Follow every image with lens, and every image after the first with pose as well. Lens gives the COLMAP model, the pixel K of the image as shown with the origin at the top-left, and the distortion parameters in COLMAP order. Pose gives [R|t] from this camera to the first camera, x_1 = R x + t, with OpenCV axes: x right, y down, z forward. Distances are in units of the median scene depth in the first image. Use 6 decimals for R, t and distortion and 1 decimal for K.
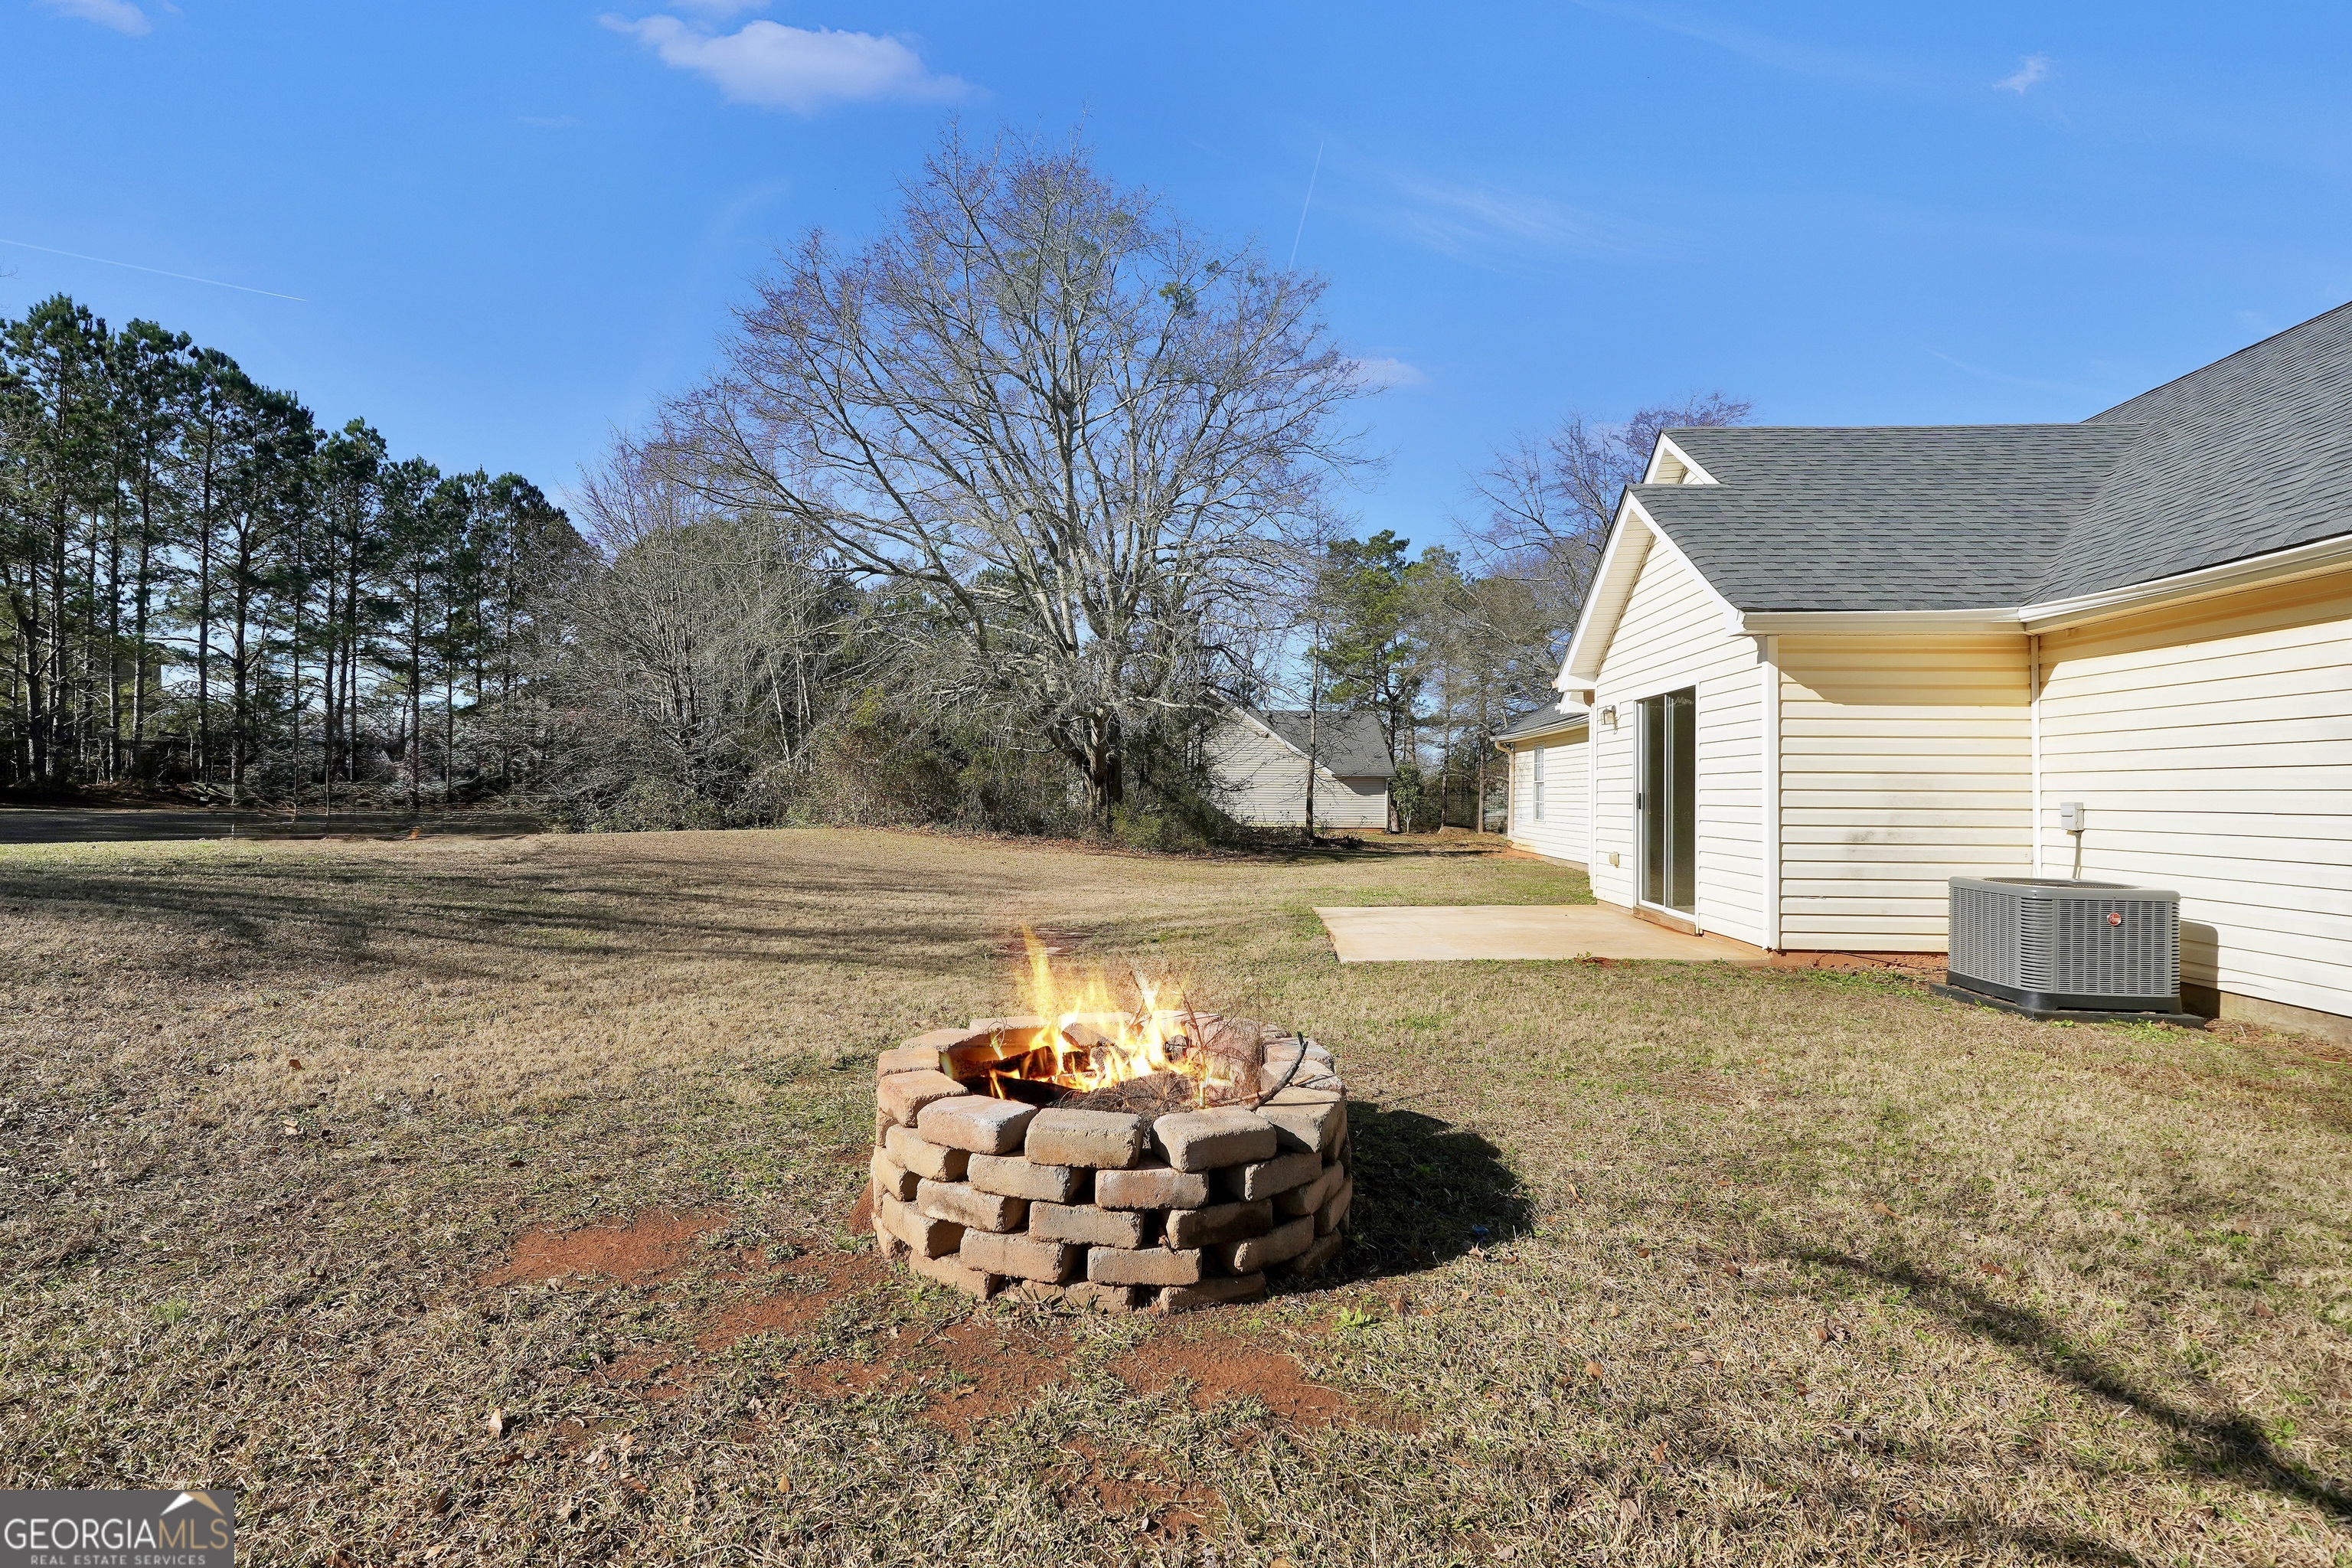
lens RADIAL K [[1081.1, 0, 1191.0], [0, 1081.1, 772.4], [0, 0, 1]] dist [-0.015250, 0.005179]
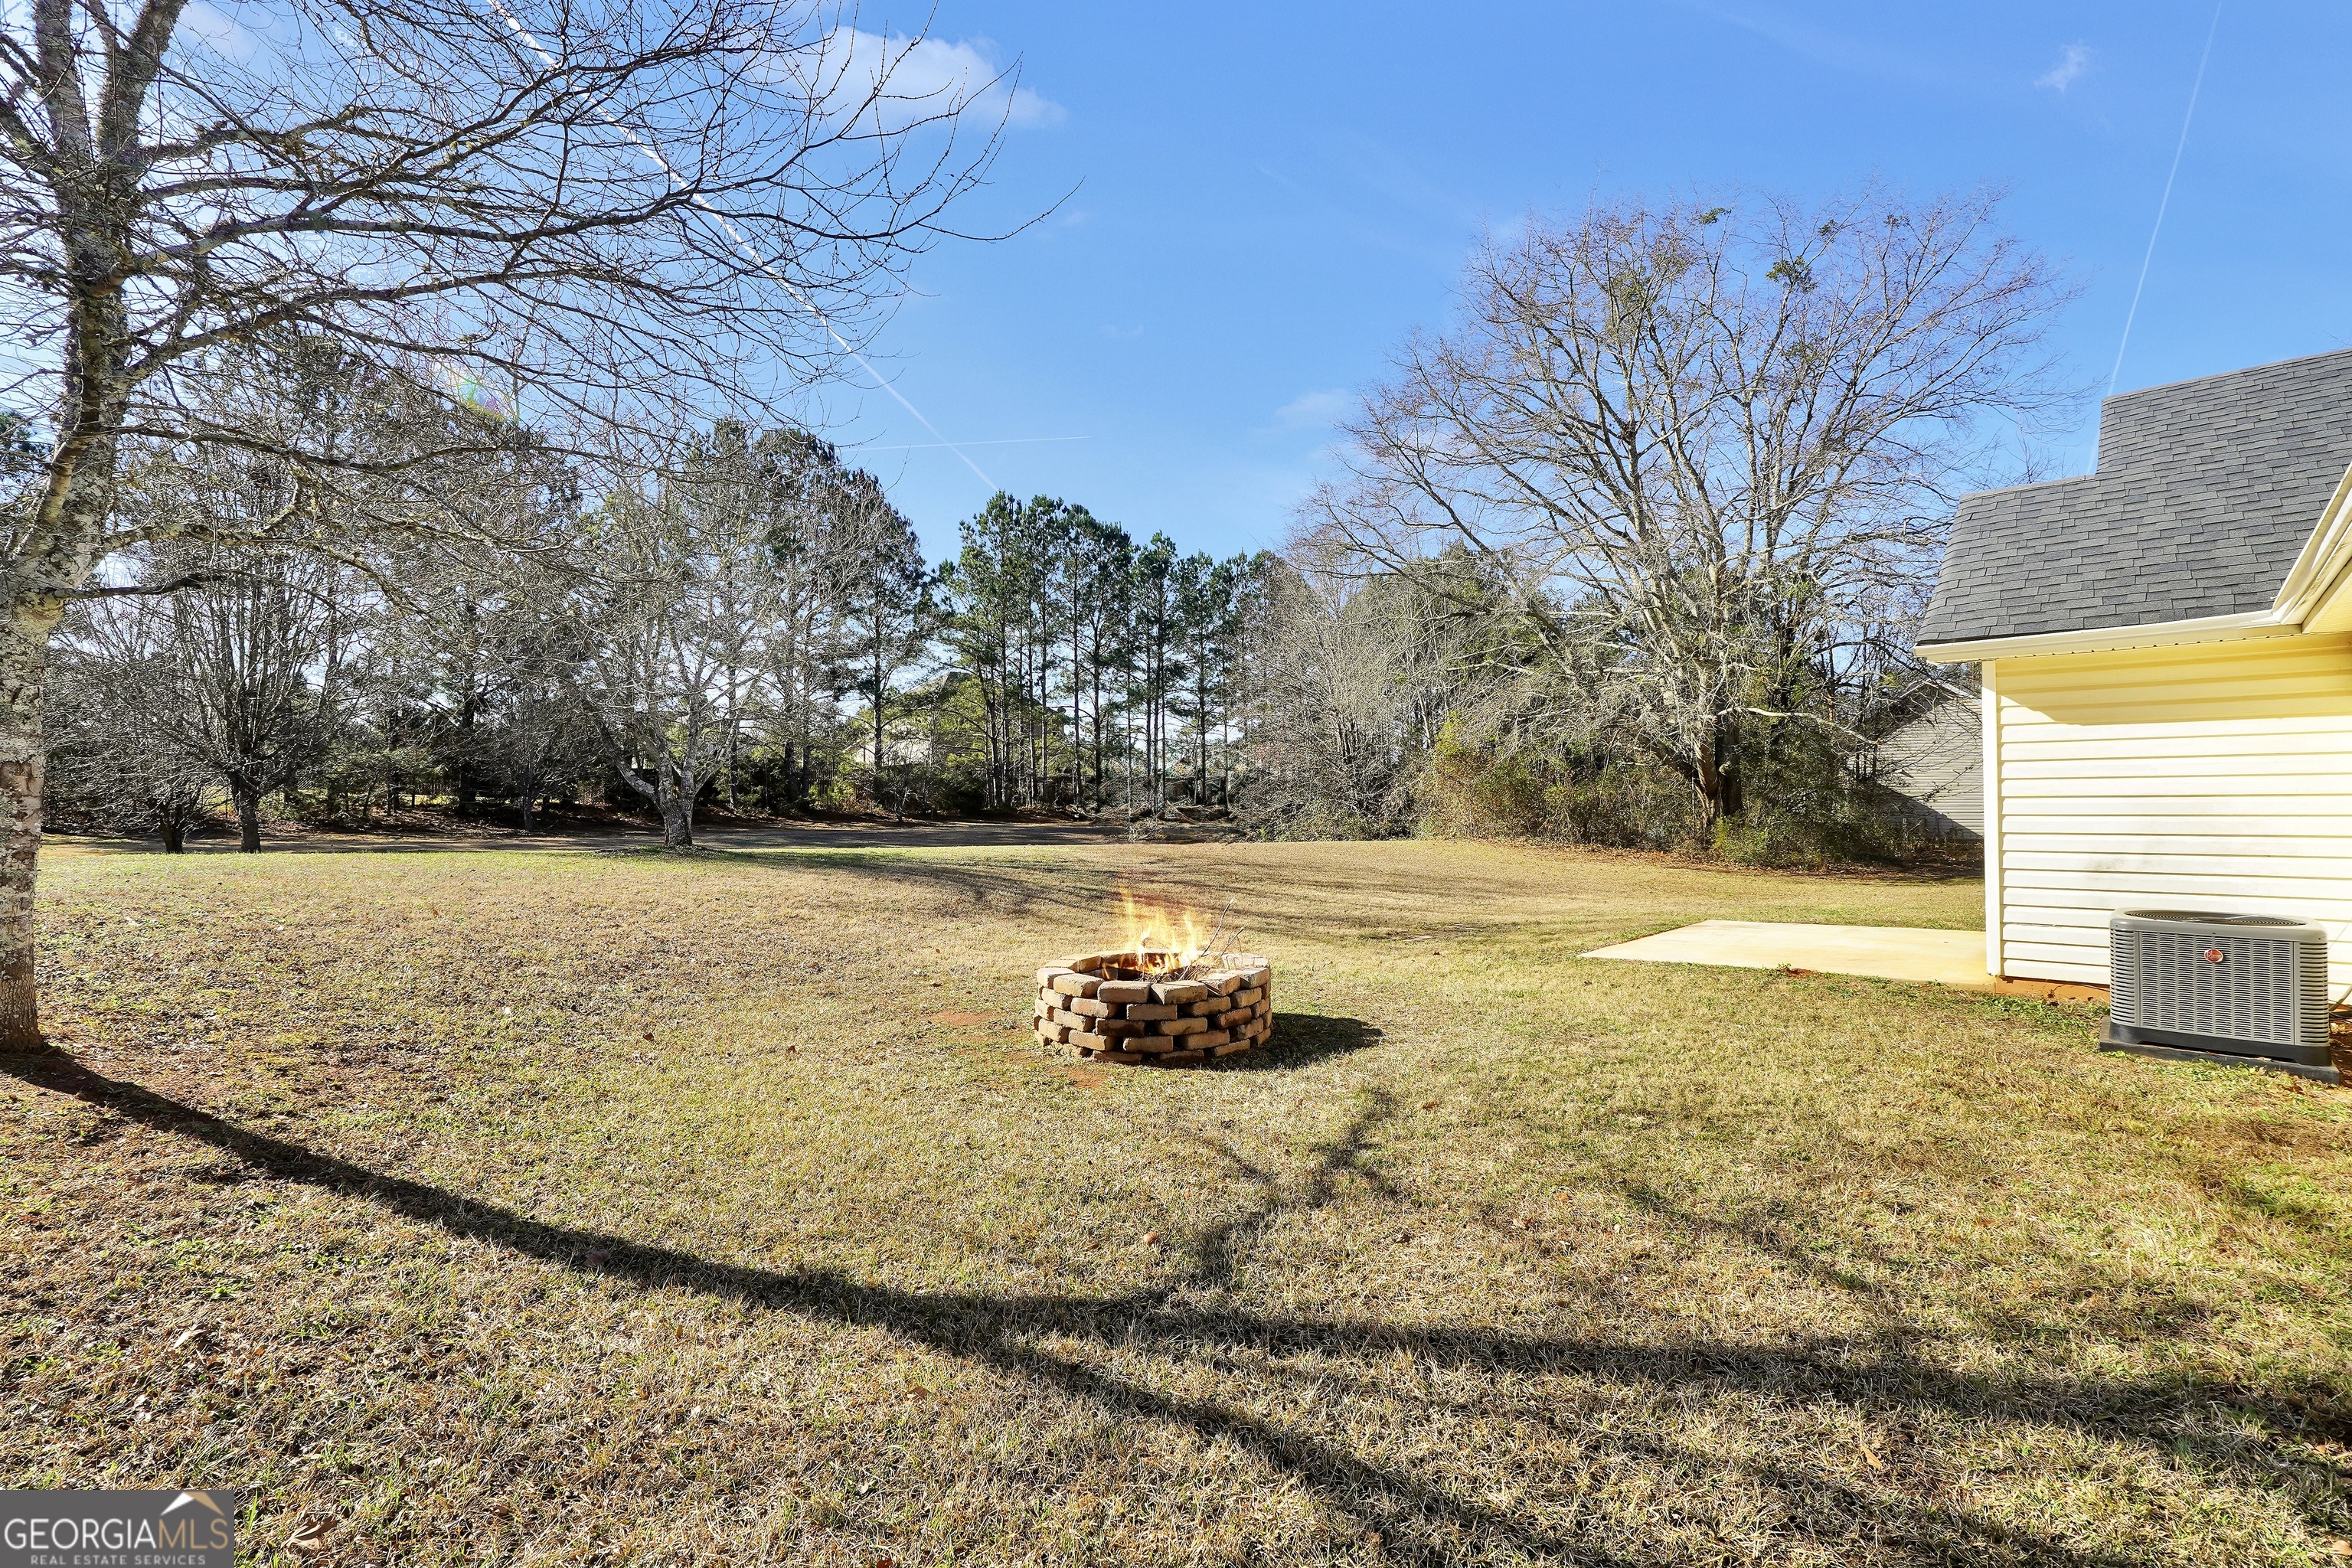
lens RADIAL K [[1081.1, 0, 1170.2], [0, 1081.1, 791.0], [0, 0, 1]] dist [-0.015250, 0.005179]
pose [[0.768906, -0.021353, -0.639005, 0.114282], [0.027600, 0.999619, -0.000192, -0.005180], [0.638766, -0.017489, 0.769203, -0.047693]]
